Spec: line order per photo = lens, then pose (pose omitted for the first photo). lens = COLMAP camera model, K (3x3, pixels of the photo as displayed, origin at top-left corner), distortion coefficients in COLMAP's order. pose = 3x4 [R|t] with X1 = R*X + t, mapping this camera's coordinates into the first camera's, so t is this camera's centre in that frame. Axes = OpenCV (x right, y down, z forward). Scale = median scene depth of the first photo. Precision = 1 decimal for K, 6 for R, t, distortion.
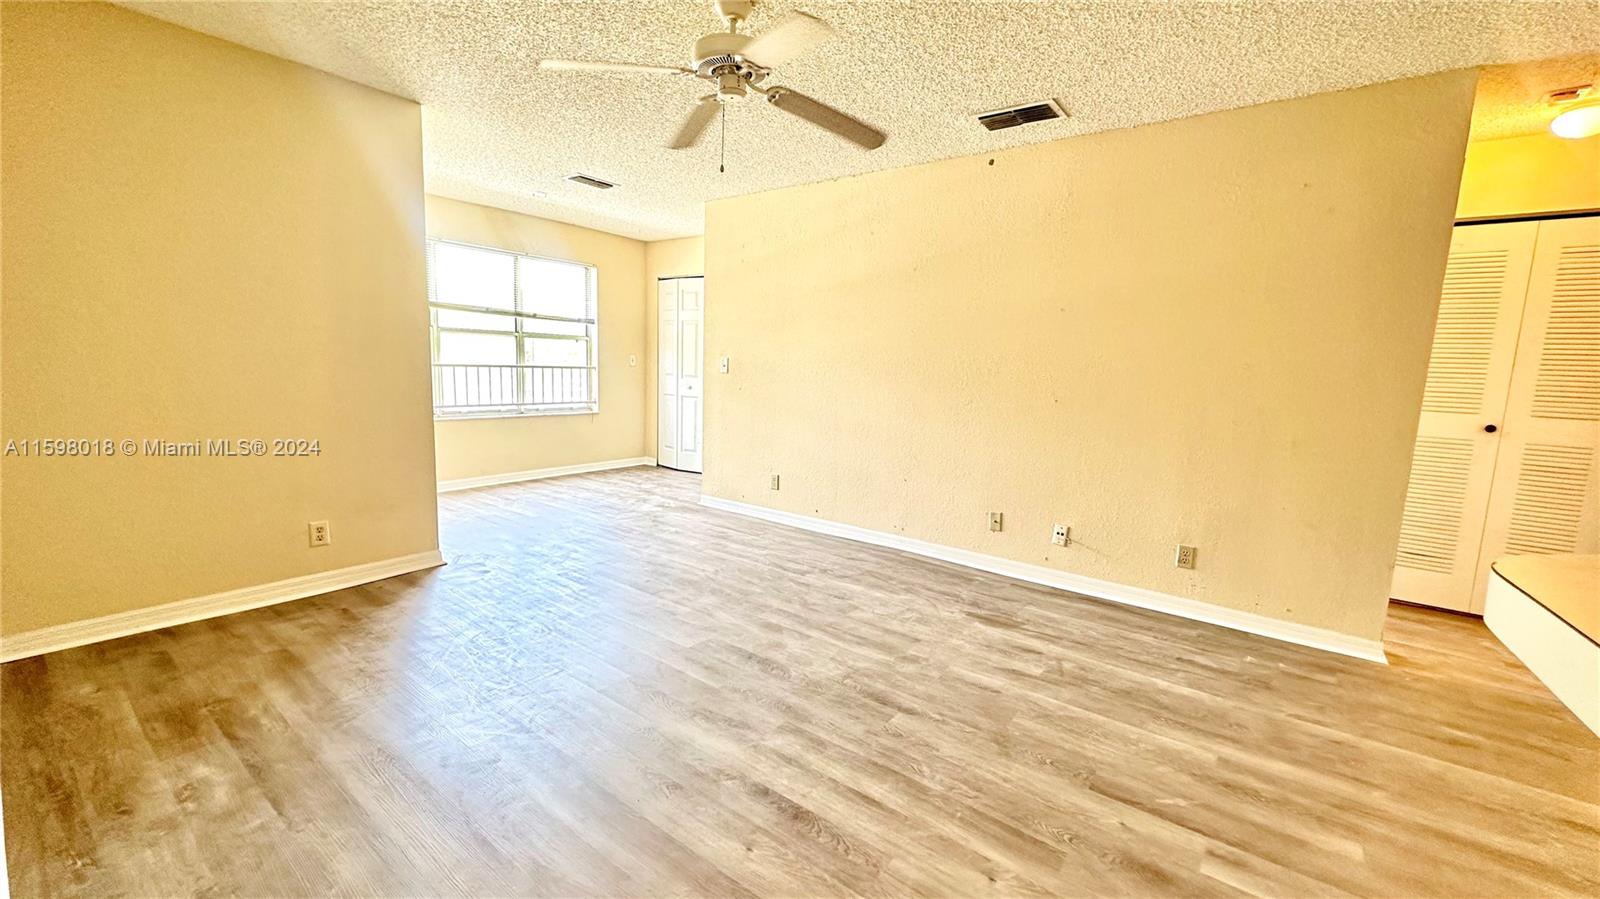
lens RADIAL K [[640.5, 0, 798.2], [0, 640.5, 450.3], [0, 0, 1]] dist [-0.001461, 0.000483]
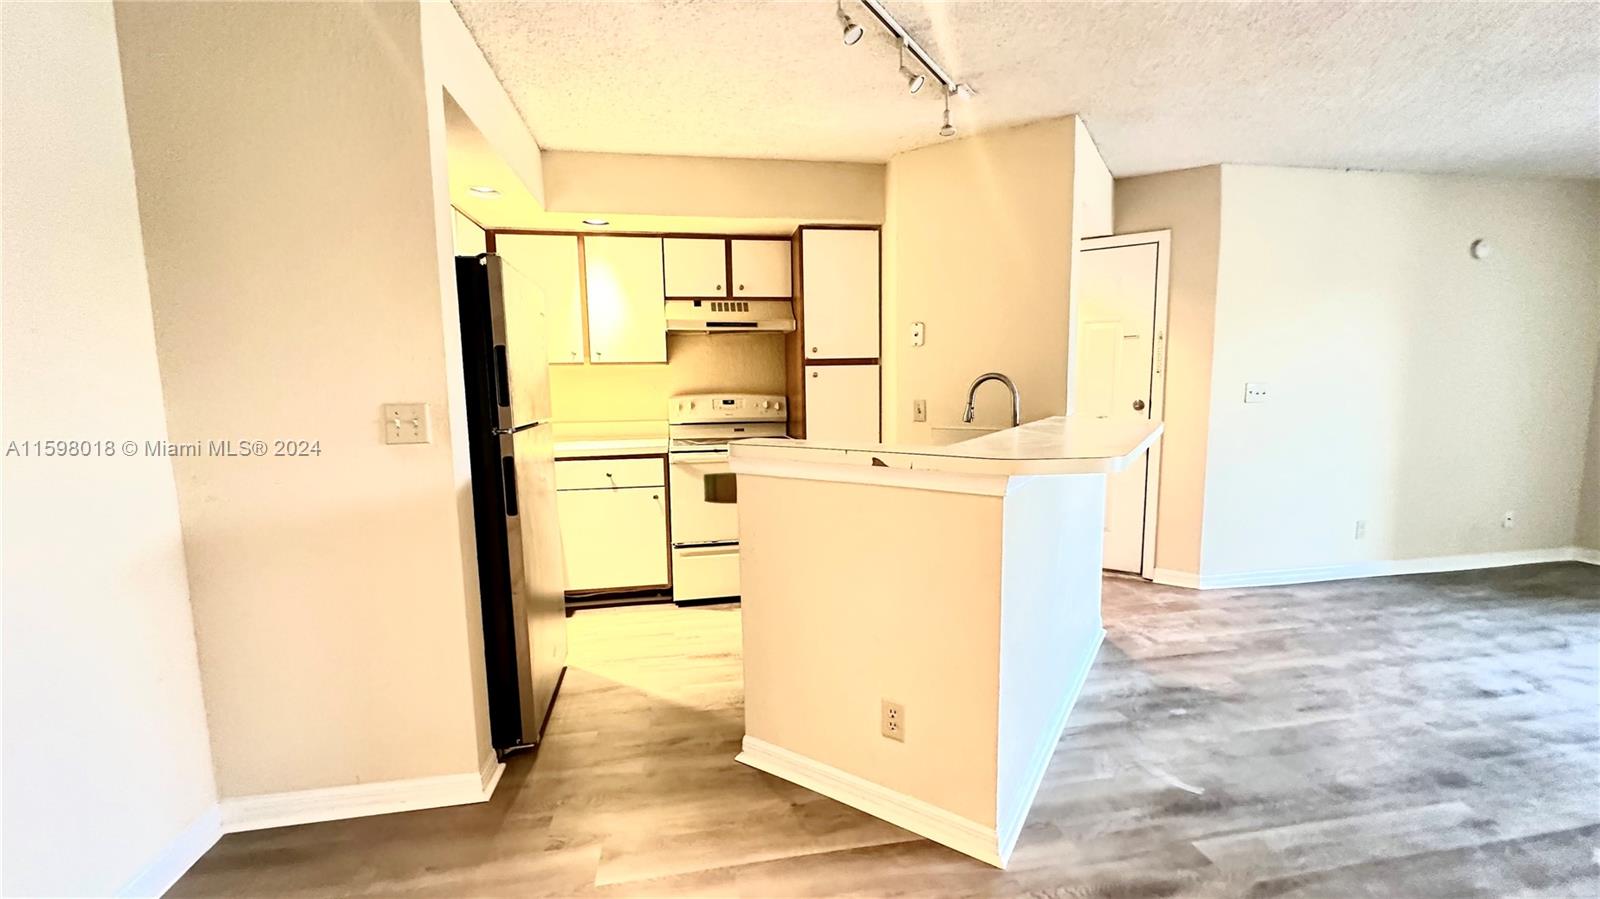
lens RADIAL K [[640.5, 0, 798.2], [0, 640.5, 450.3], [0, 0, 1]] dist [-0.001461, 0.000483]
pose [[-0.671463, 0.056408, -0.738888, 1.159775], [-0.113637, 0.977467, 0.177889, -0.034621], [0.732273, 0.203411, -0.649923, 0.364508]]
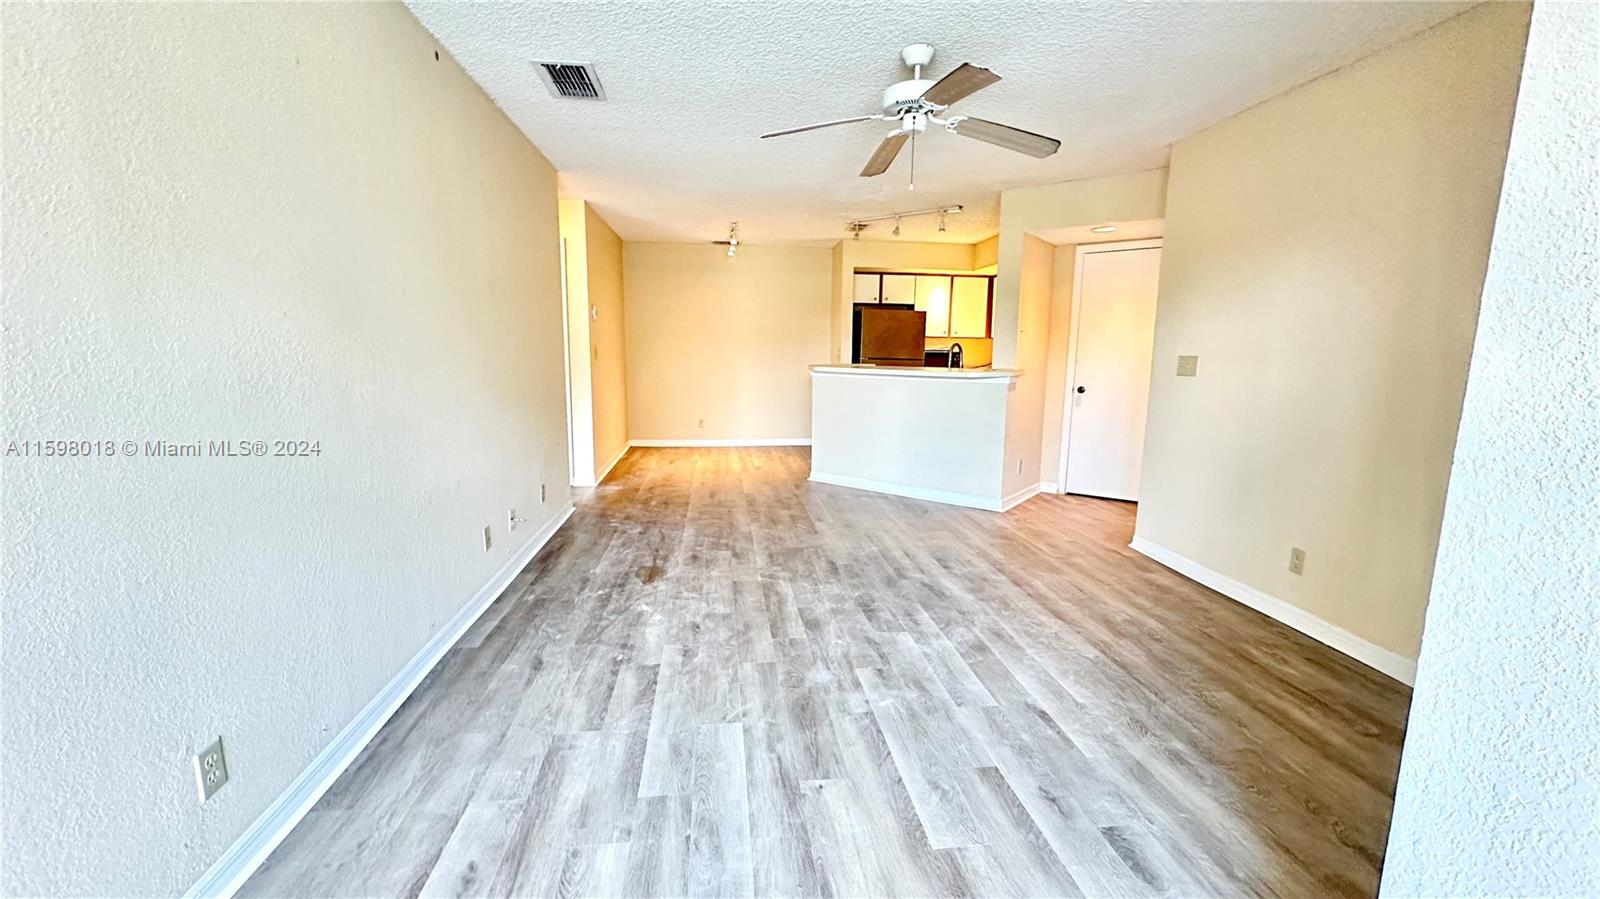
lens RADIAL K [[640.5, 0, 798.2], [0, 640.5, 450.3], [0, 0, 1]] dist [-0.001461, 0.000483]
pose [[-0.702487, -0.158034, 0.693929, -0.613813], [0.057821, 0.959139, 0.276965, -0.236252], [-0.709344, 0.234688, -0.664644, 1.478379]]
